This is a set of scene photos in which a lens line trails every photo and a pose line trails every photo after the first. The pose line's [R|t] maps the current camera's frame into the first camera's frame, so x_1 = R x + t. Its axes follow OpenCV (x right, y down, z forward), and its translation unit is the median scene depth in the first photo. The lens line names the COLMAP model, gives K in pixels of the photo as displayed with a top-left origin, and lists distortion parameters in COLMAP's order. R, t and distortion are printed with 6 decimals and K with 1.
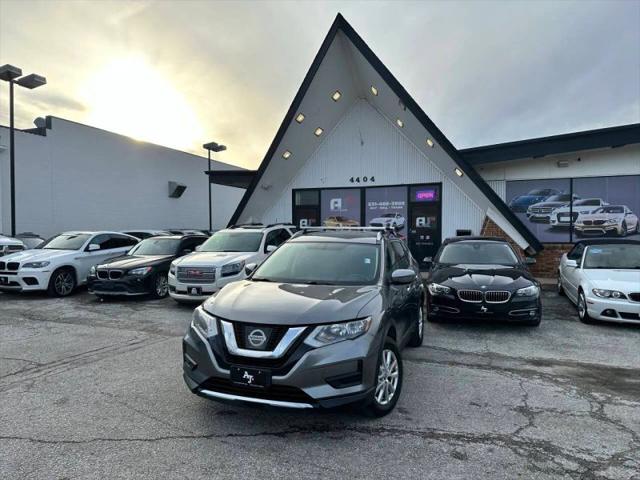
lens RADIAL K [[444.5, 0, 322.0], [0, 444.5, 241.0], [0, 0, 1]] dist [0.088753, -0.114038]
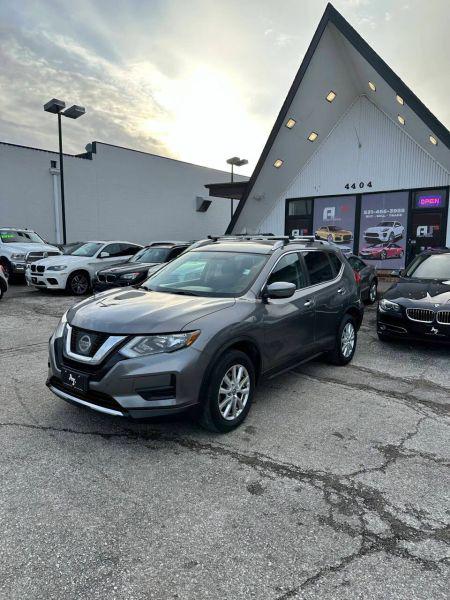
lens RADIAL K [[418.2, 0, 219.5], [0, 418.2, 293.8], [0, 0, 1]] dist [0.091195, -0.134588]
pose [[0.947536, 0.042791, -0.316771, 0.124548], [-0.010987, 0.994773, 0.101515, 0.000826], [0.319459, -0.092709, 0.943054, 0.055026]]
